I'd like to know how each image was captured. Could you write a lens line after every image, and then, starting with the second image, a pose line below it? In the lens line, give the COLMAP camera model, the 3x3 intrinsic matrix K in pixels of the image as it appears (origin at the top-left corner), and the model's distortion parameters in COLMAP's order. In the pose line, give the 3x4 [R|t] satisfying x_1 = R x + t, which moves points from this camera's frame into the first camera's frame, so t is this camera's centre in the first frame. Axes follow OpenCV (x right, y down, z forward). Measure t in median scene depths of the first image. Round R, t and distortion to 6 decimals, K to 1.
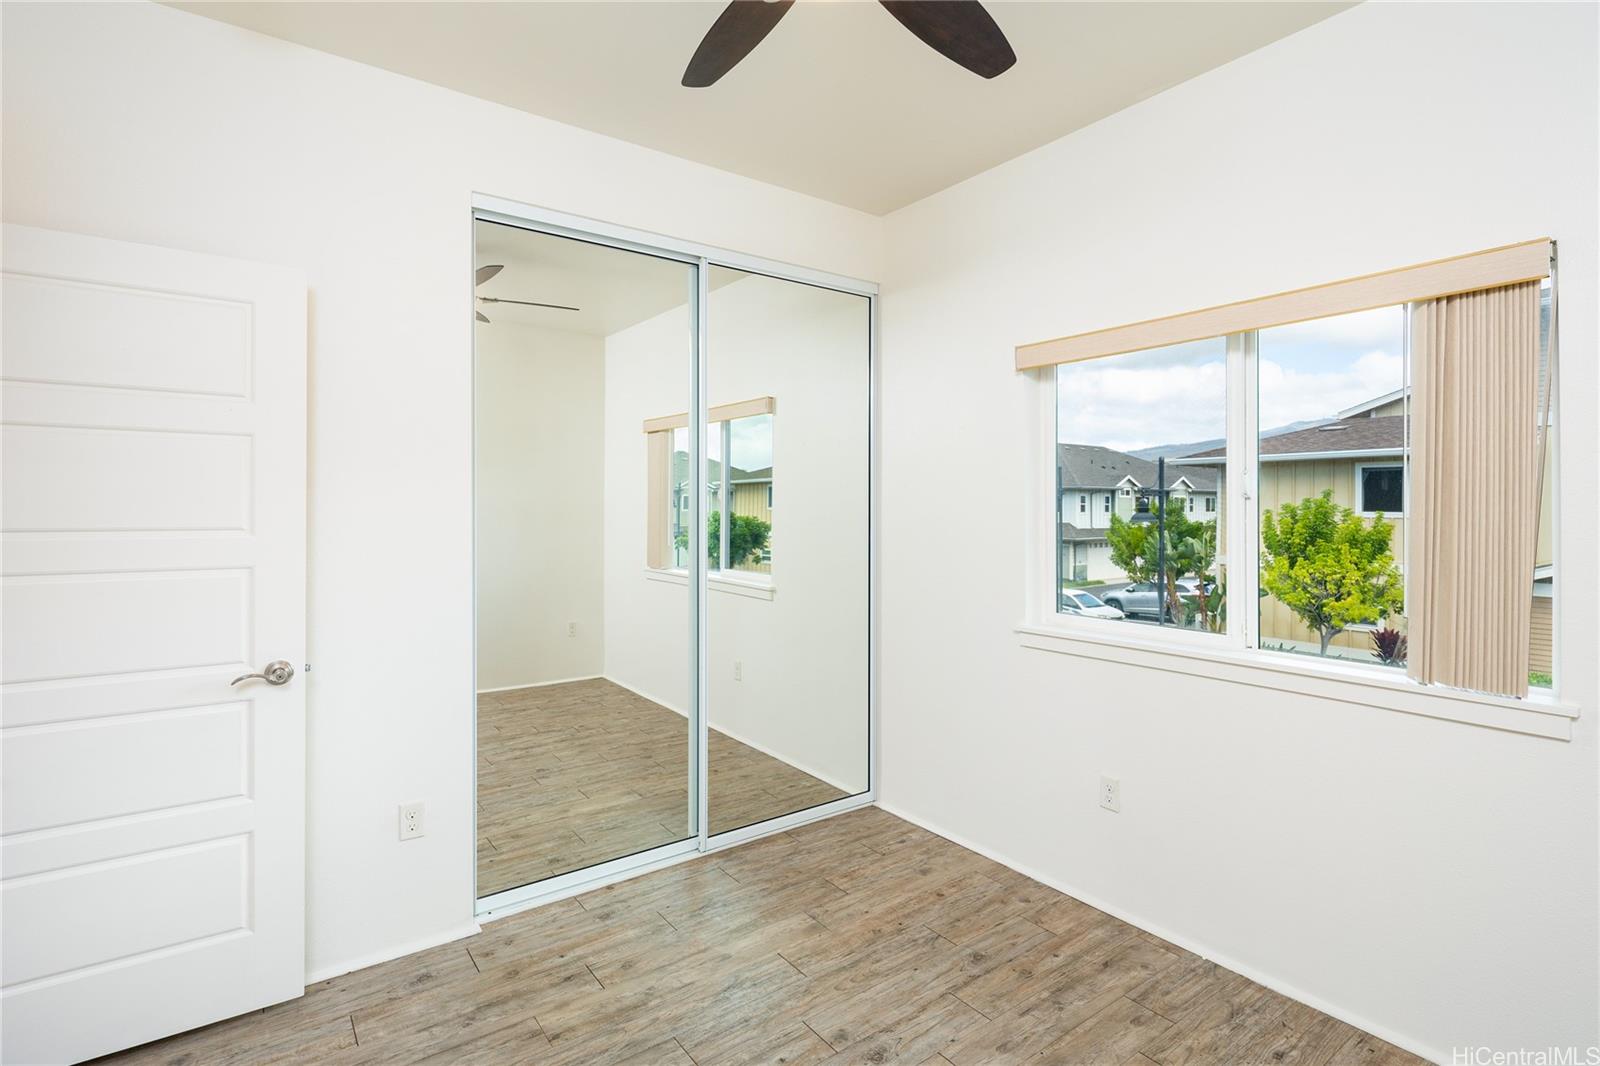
lens RADIAL K [[775.0, 0, 804.3], [0, 775.0, 522.7], [0, 0, 1]] dist [-0.000501, -0.002348]
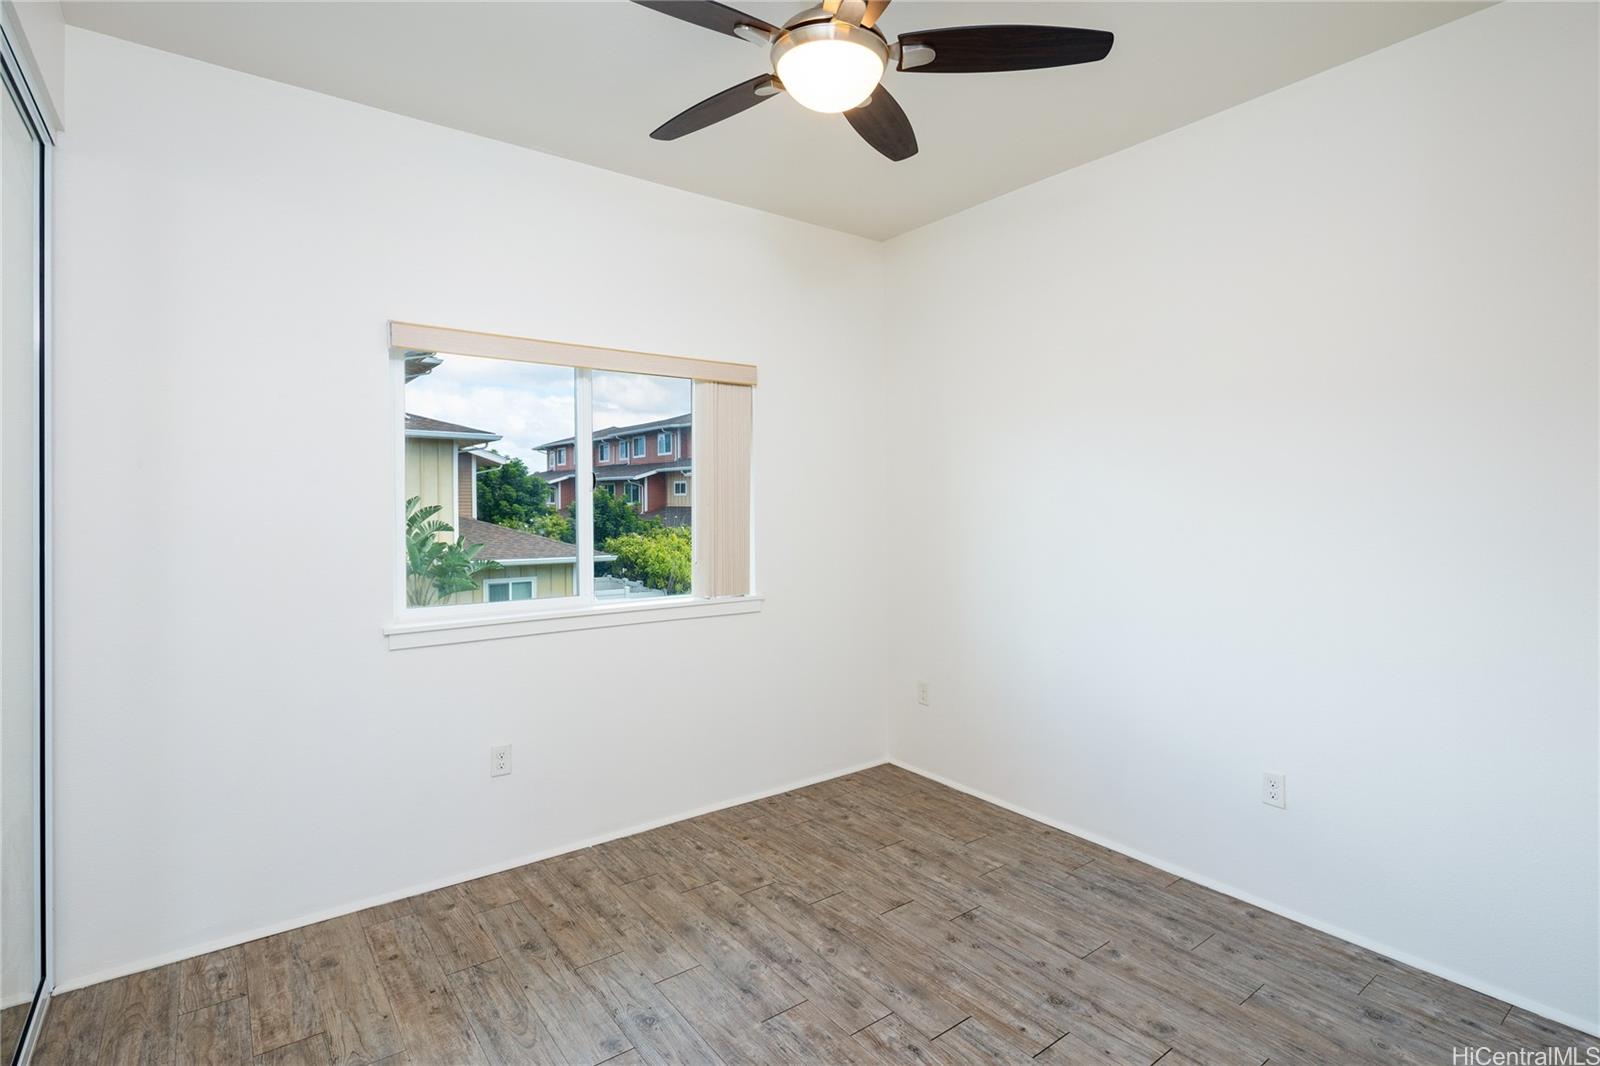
lens RADIAL K [[775.0, 0, 809.5], [0, 775.0, 495.5], [0, 0, 1]] dist [-0.000501, -0.002348]
pose [[-0.015026, 0.007898, 0.999856, -0.772774], [0.018735, 0.999795, -0.007616, -0.007456], [-0.999712, 0.018618, -0.015171, 0.630230]]
